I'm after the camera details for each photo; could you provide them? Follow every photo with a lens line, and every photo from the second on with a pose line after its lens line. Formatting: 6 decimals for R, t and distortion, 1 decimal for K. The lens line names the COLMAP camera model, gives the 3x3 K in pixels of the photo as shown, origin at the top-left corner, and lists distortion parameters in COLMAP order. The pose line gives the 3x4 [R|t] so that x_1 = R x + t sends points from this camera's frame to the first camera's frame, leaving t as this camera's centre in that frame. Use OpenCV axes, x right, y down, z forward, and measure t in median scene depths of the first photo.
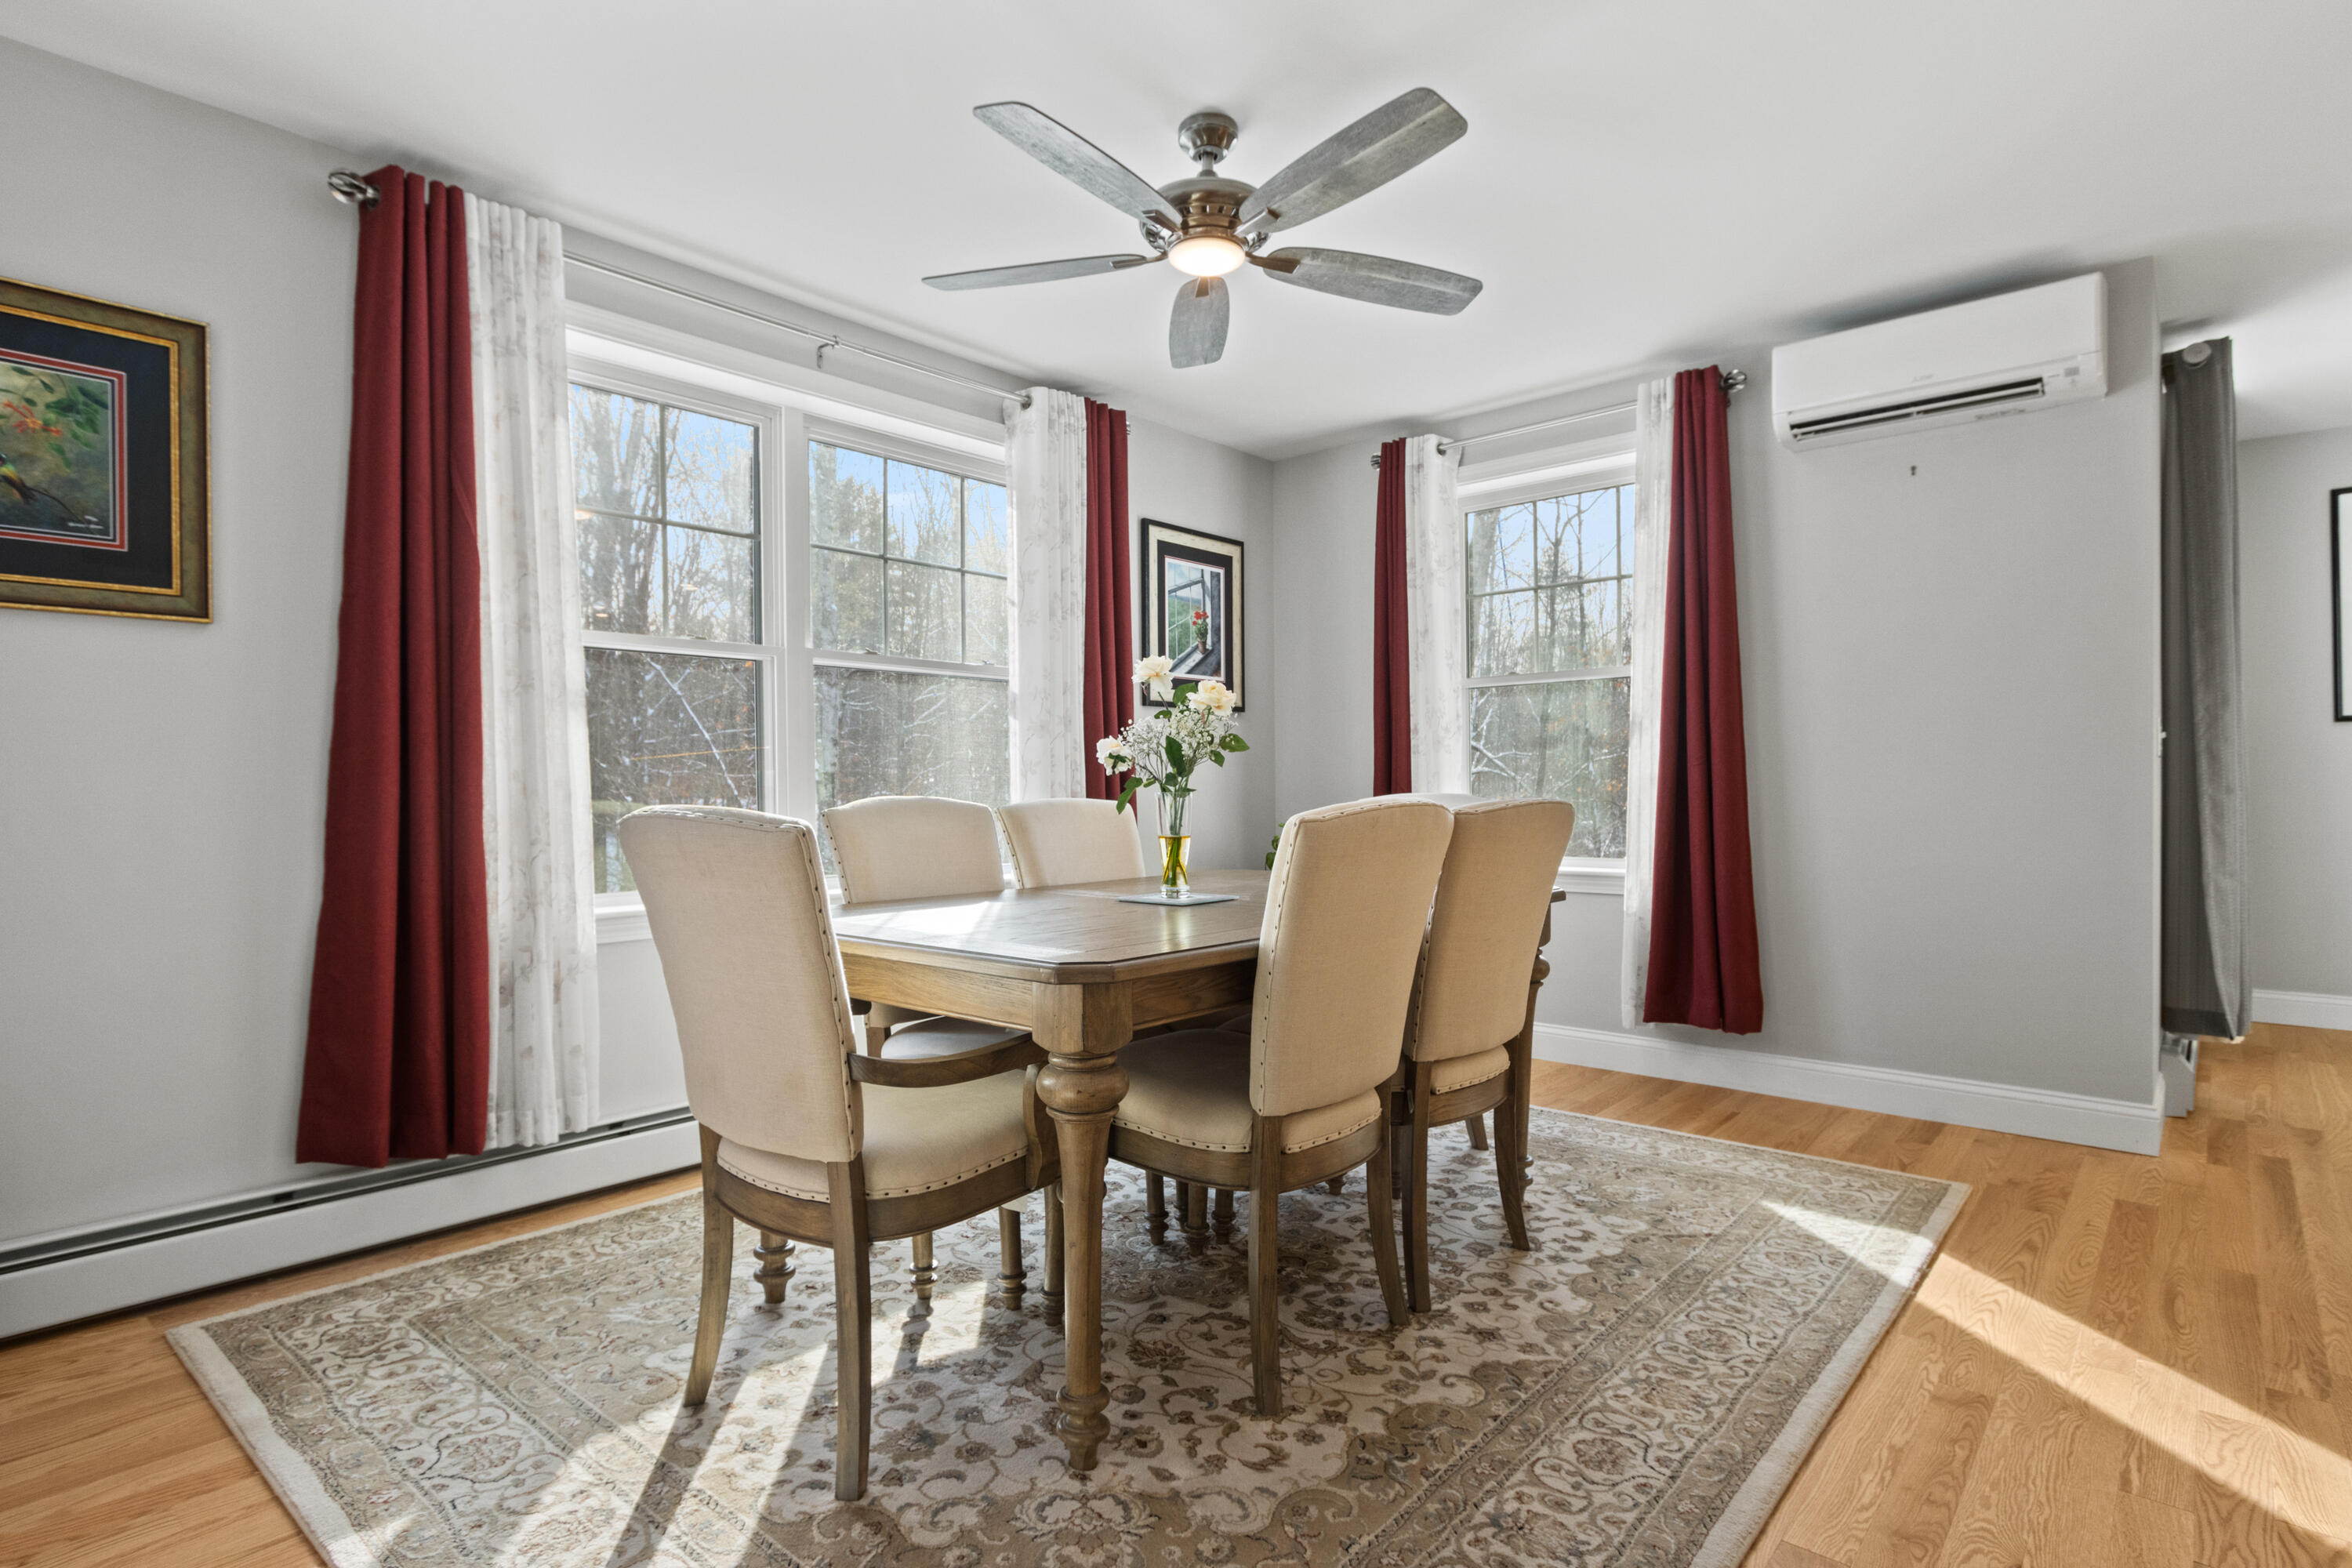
lens RADIAL K [[1175.1, 0, 1176.0], [0, 1175.1, 784.0], [0, 0, 1]] dist [0.000669, 0.000144]
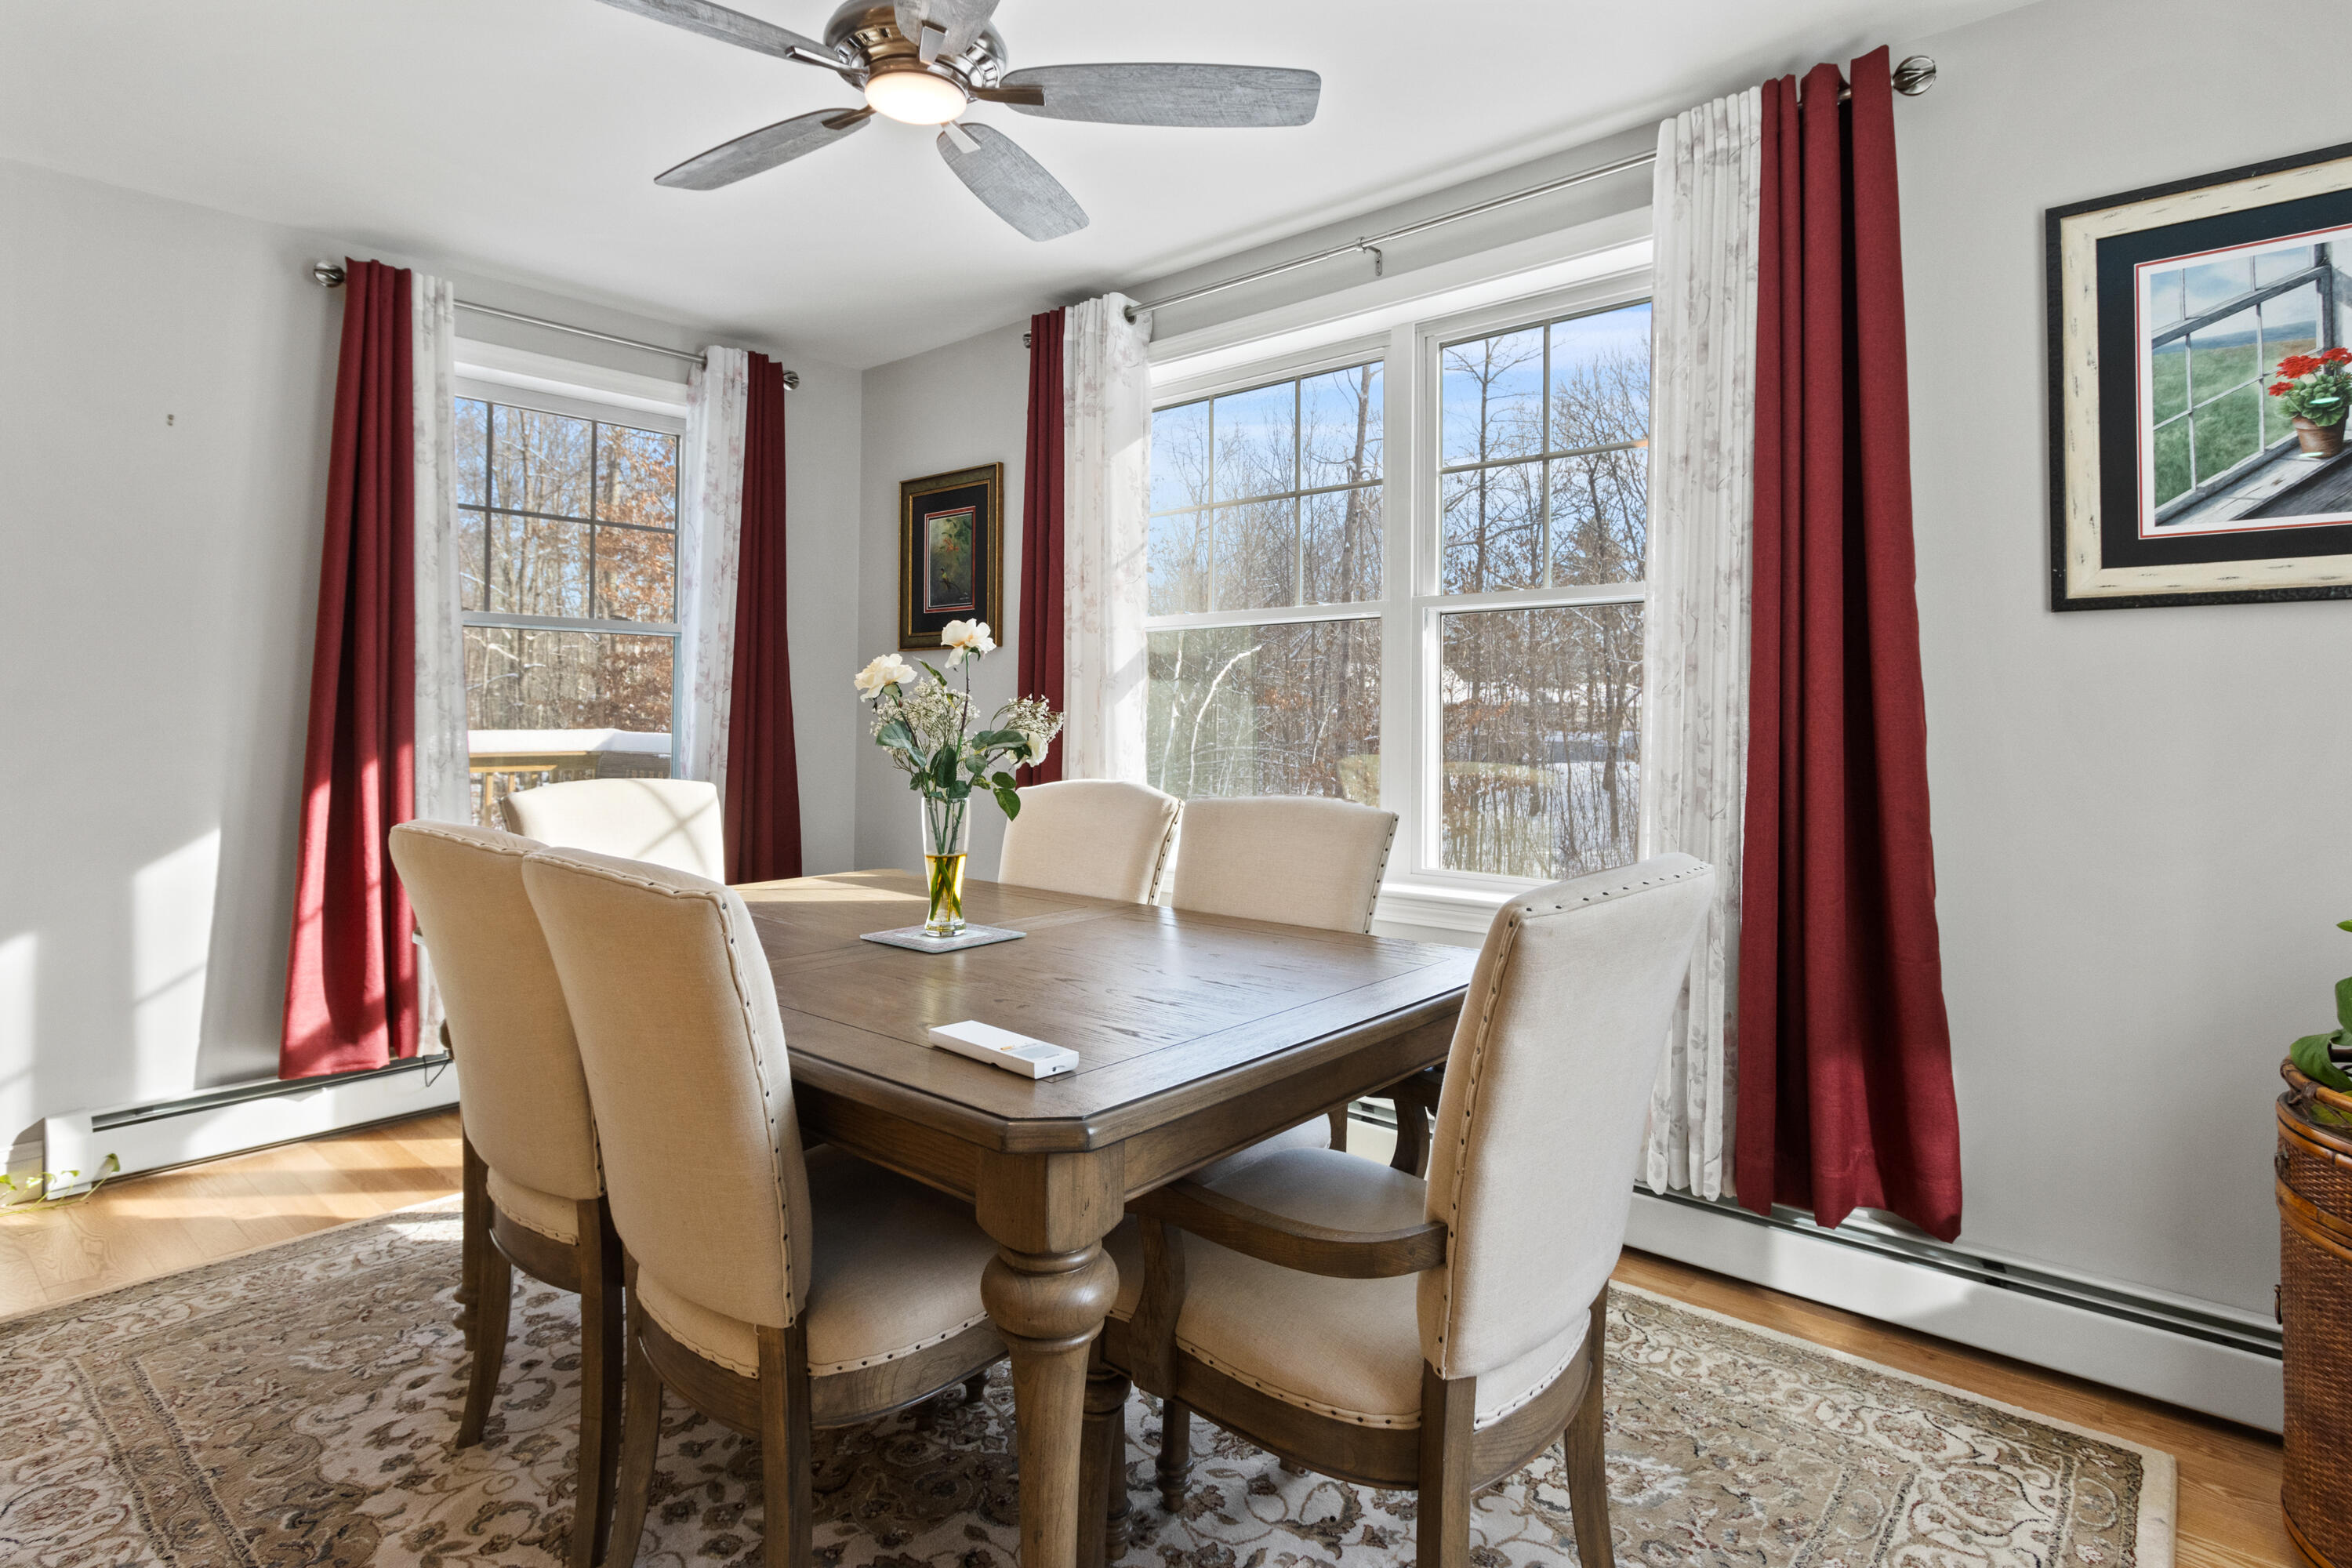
lens RADIAL K [[1232.6, 0, 1176.9], [0, 1232.6, 680.0], [0, 0, 1]] dist [-0.000655, -0.000366]
pose [[-0.001394, -0.017308, -0.999849, 0.747442], [0.001803, 0.999849, -0.017311, -0.052752], [0.999997, -0.001826, -0.001363, 1.070297]]
